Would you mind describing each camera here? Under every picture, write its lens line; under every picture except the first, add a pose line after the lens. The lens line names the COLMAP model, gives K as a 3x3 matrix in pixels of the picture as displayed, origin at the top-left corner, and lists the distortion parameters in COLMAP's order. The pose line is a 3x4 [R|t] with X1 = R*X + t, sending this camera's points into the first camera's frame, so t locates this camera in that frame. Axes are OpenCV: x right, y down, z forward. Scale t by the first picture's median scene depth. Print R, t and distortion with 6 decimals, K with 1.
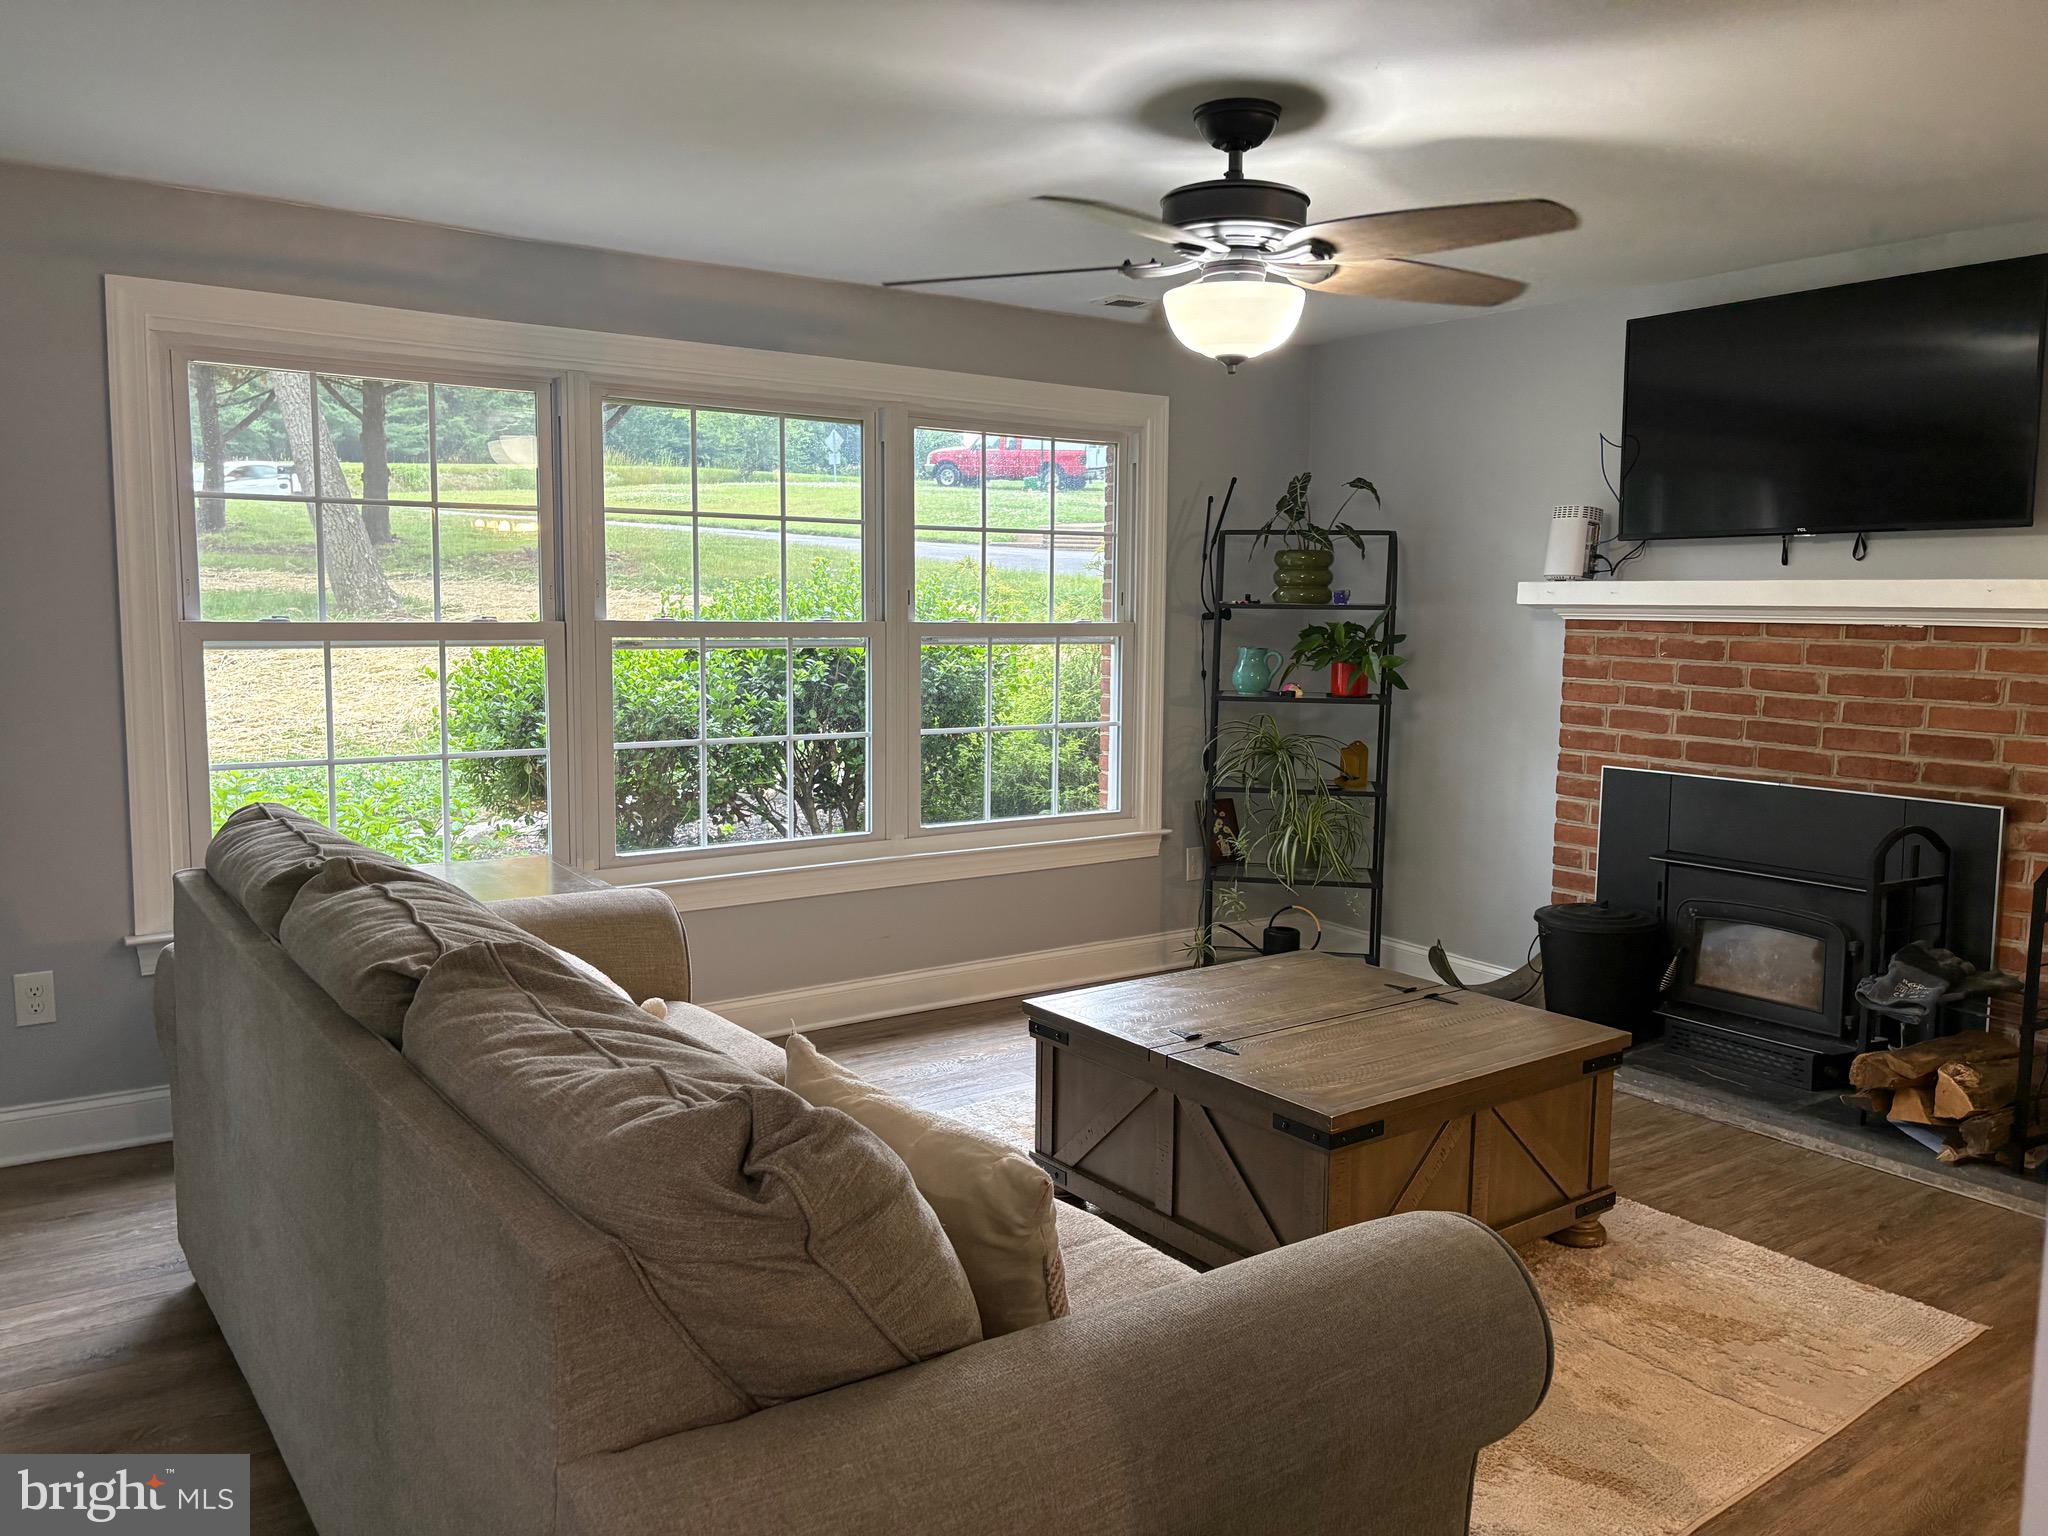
lens RADIAL K [[1547.4, 0, 1025.2], [0, 1547.4, 758.2], [0, 0, 1]] dist [0.052206, -0.055618]
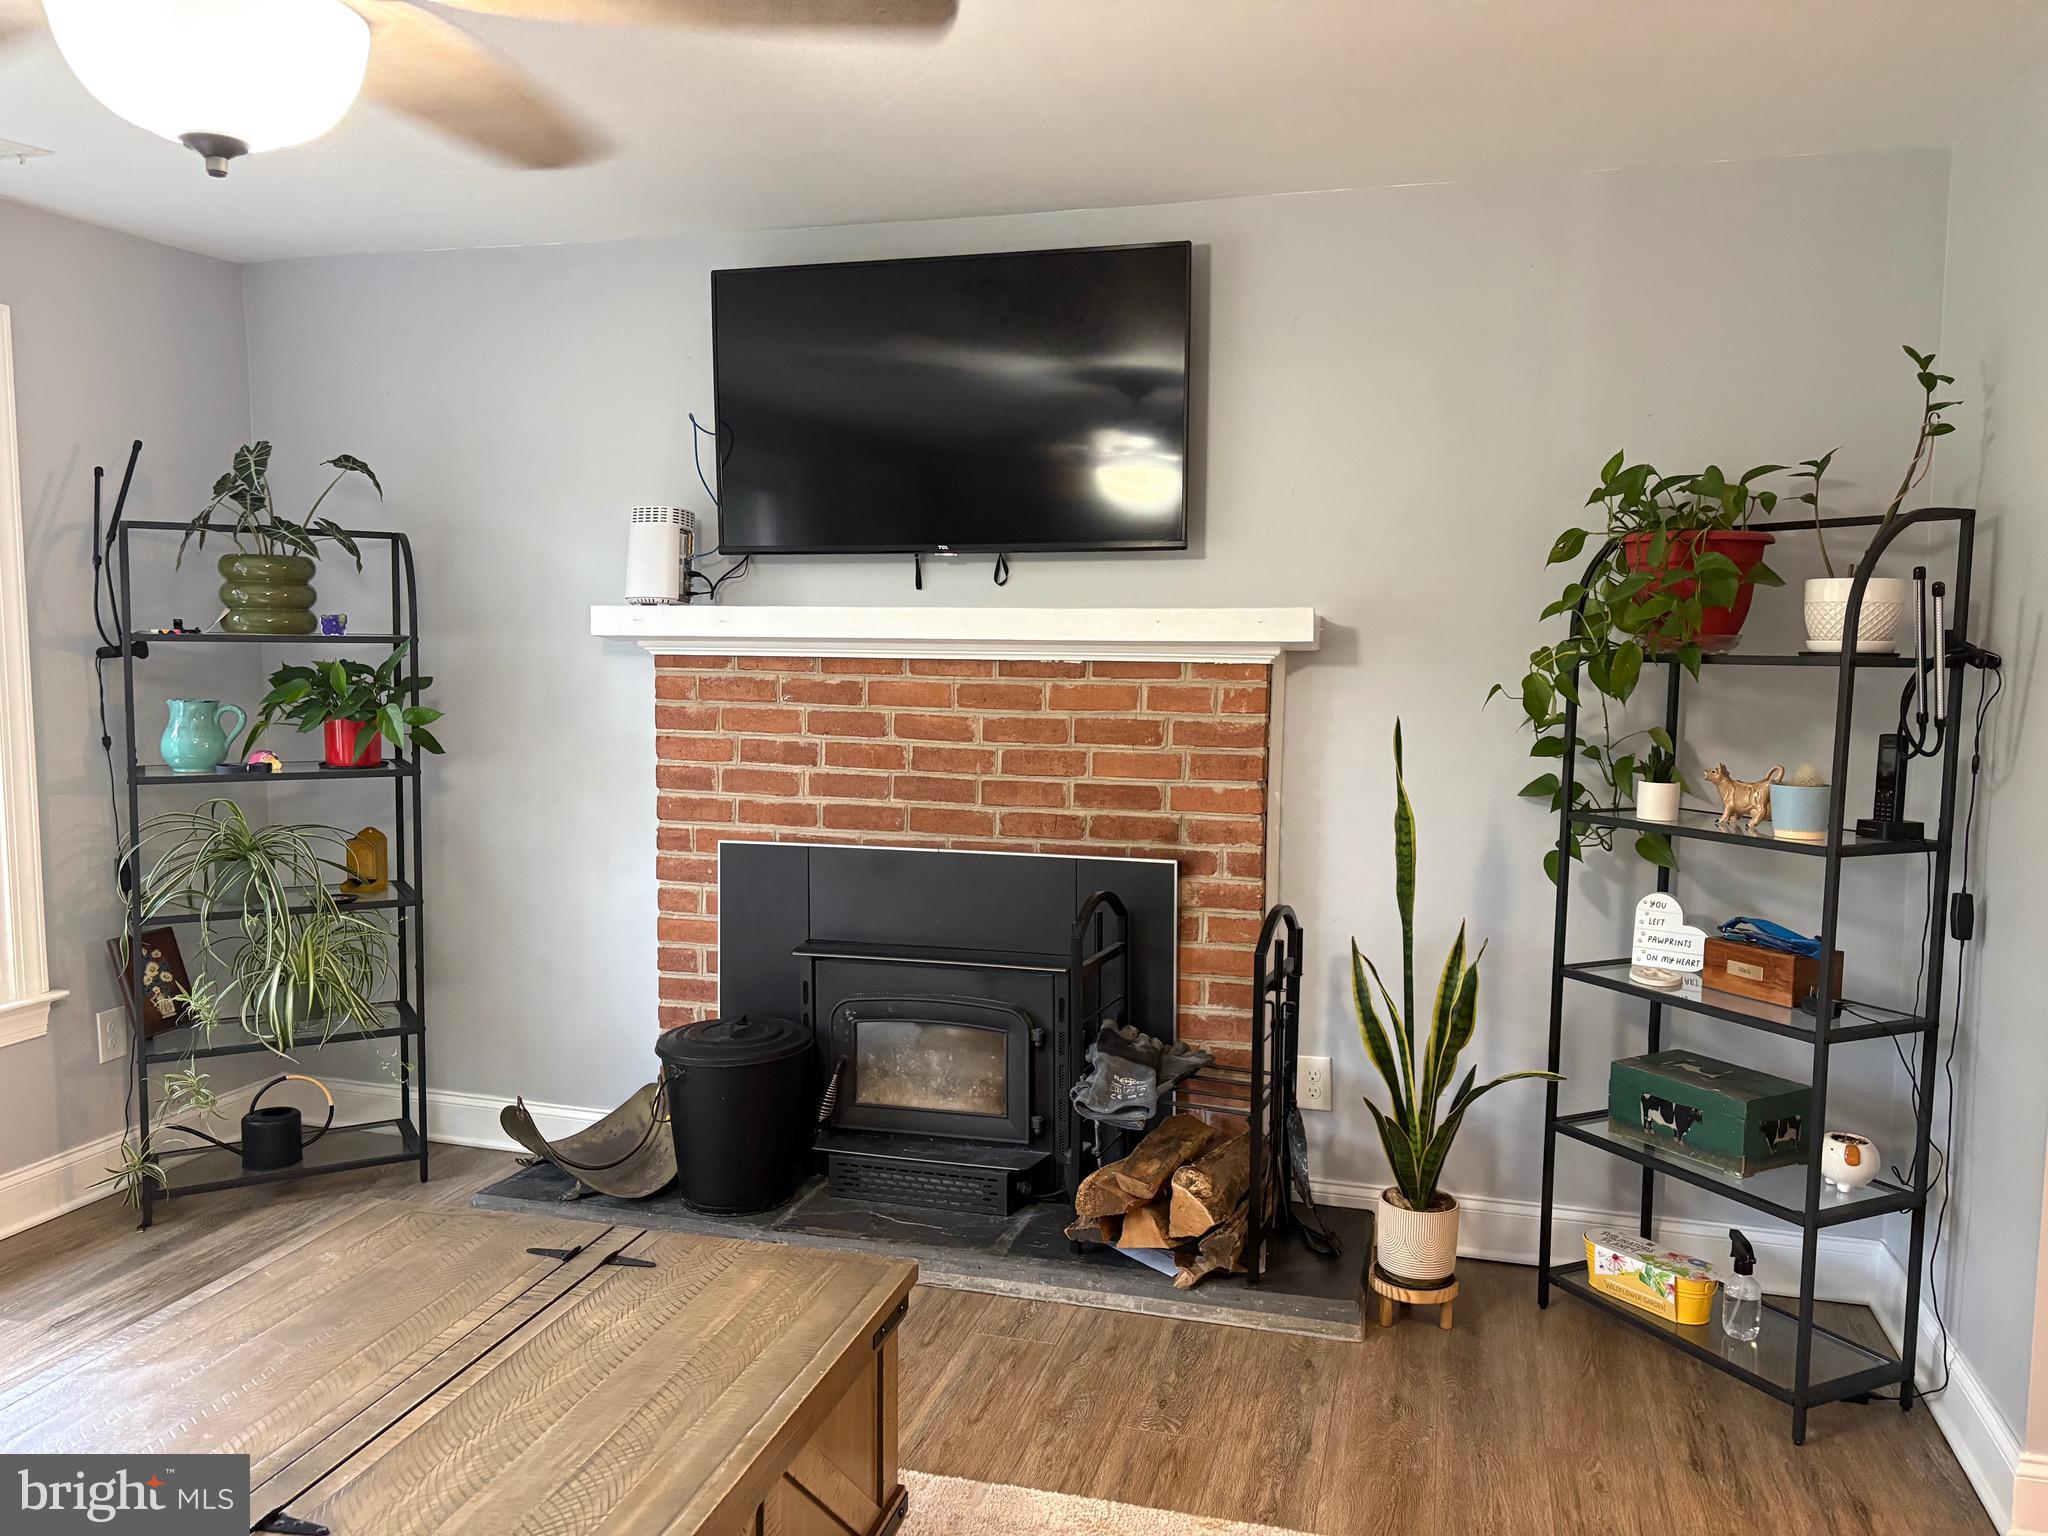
lens RADIAL K [[1547.4, 0, 1044.0], [0, 1547.4, 774.8], [0, 0, 1]] dist [0.052206, -0.055618]
pose [[0.775015, -0.064269, 0.628666, 0.008528], [0.065606, 0.997622, 0.021109, -0.035504], [-0.628528, 0.024885, 0.777389, 0.299576]]
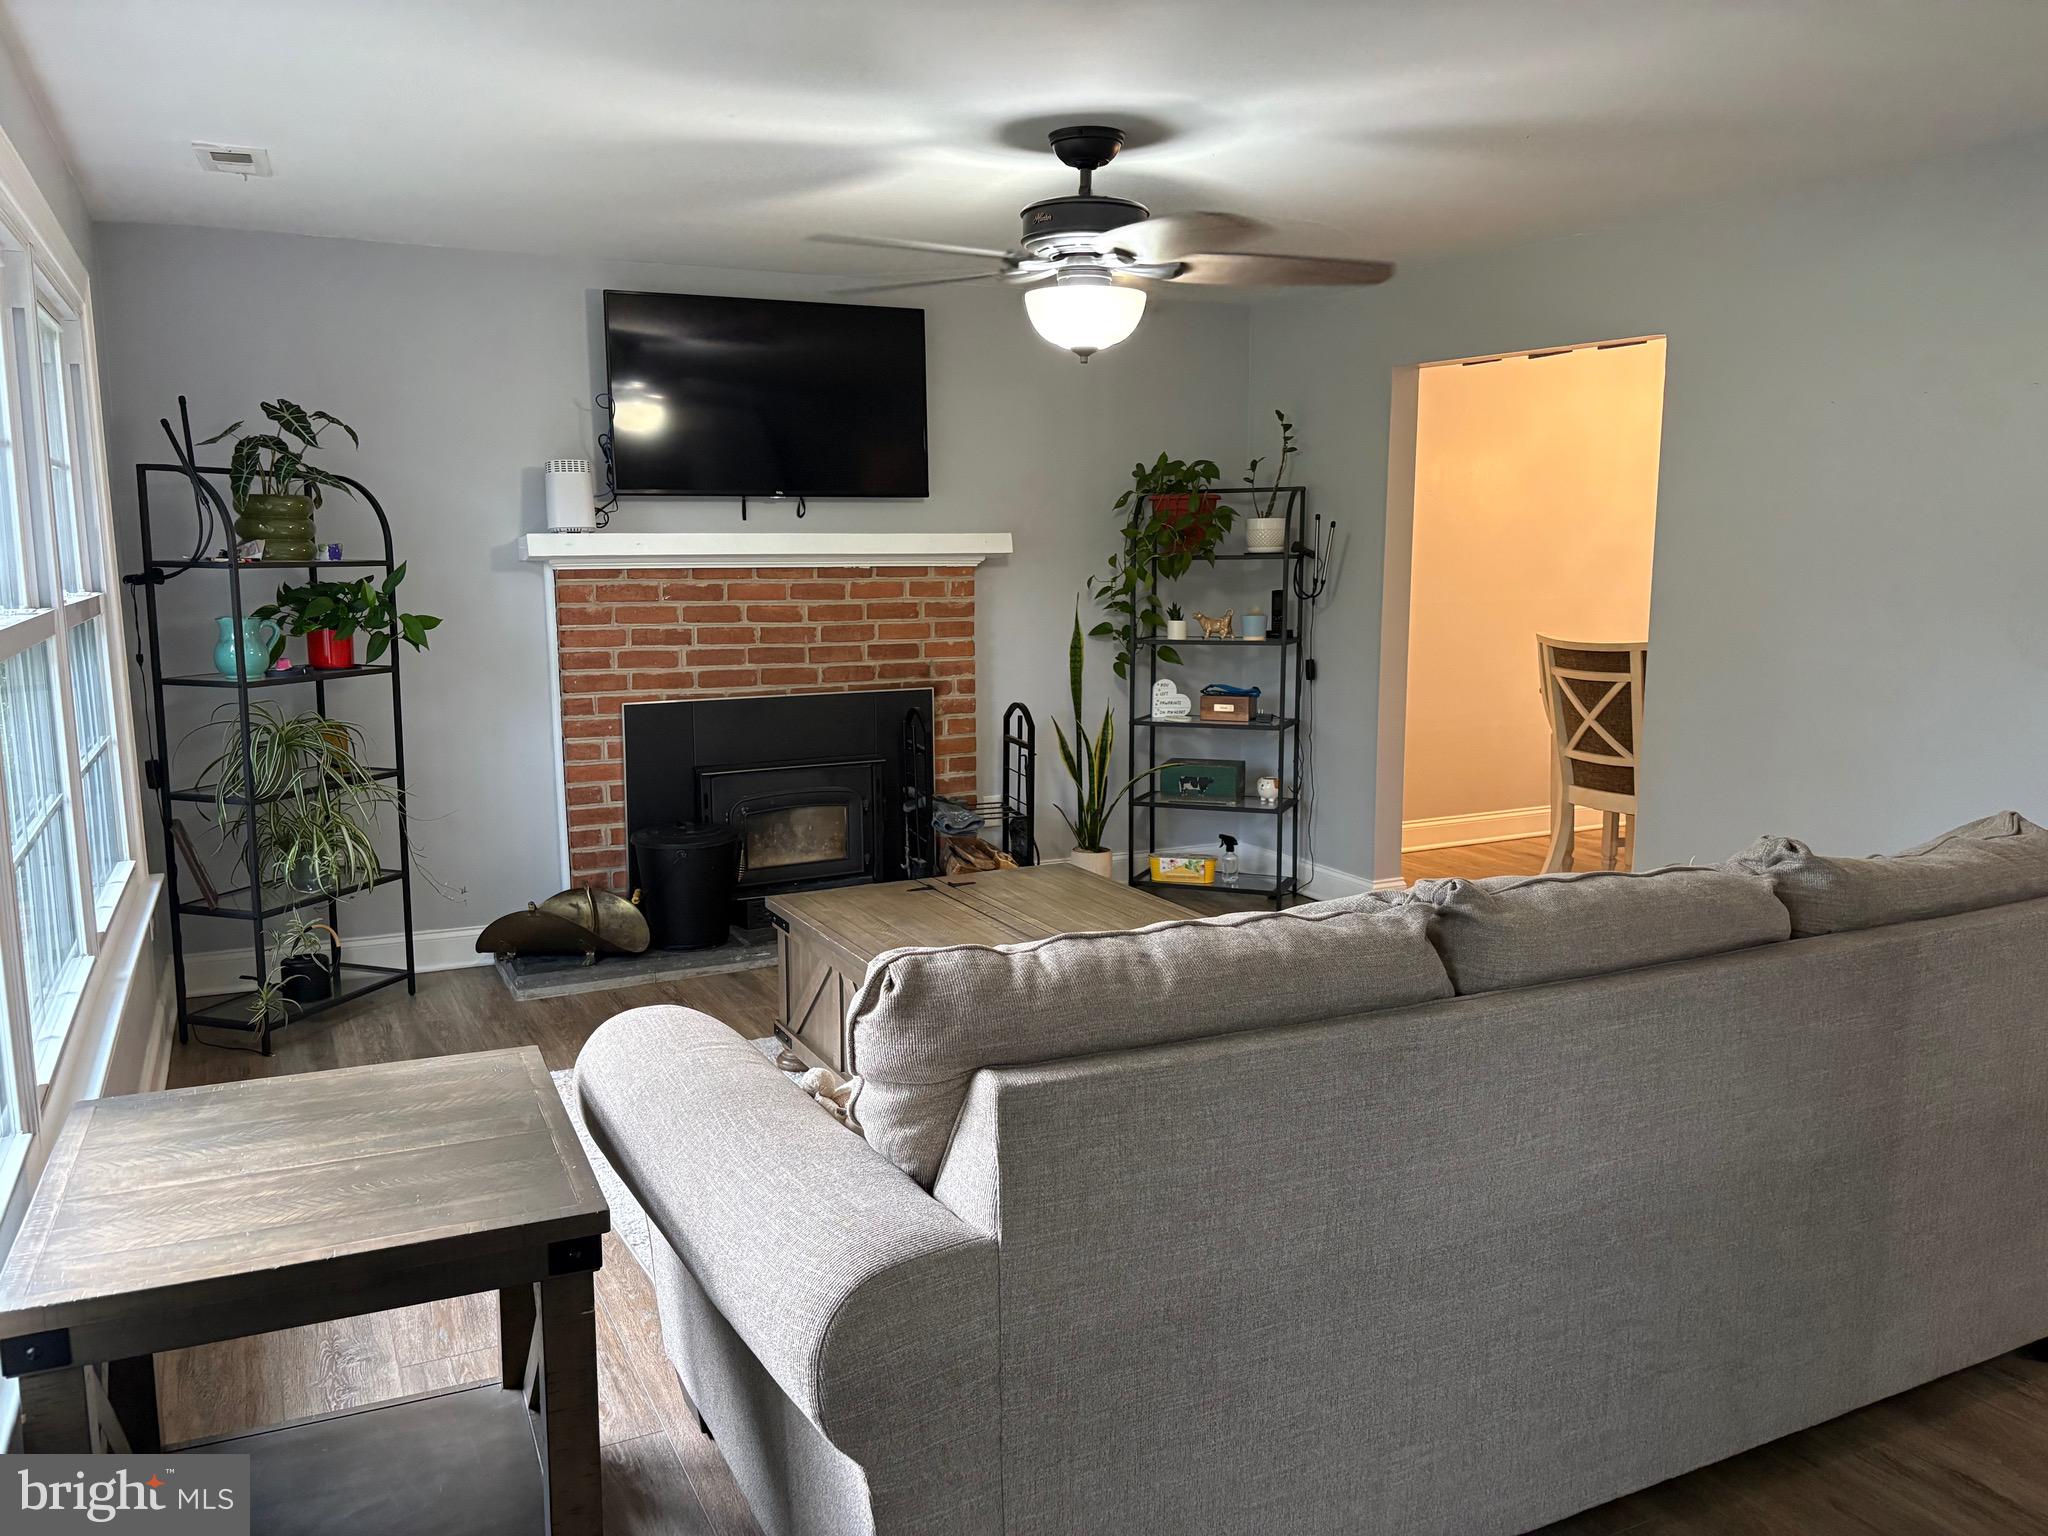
lens RADIAL K [[1547.4, 0, 1038.5], [0, 1547.4, 799.2], [0, 0, 1]] dist [0.052206, -0.055618]
pose [[0.147380, -0.176151, 0.973268, -0.684716], [0.106999, 0.981078, 0.161362, -0.076972], [-0.983275, 0.080357, 0.163439, 0.563163]]
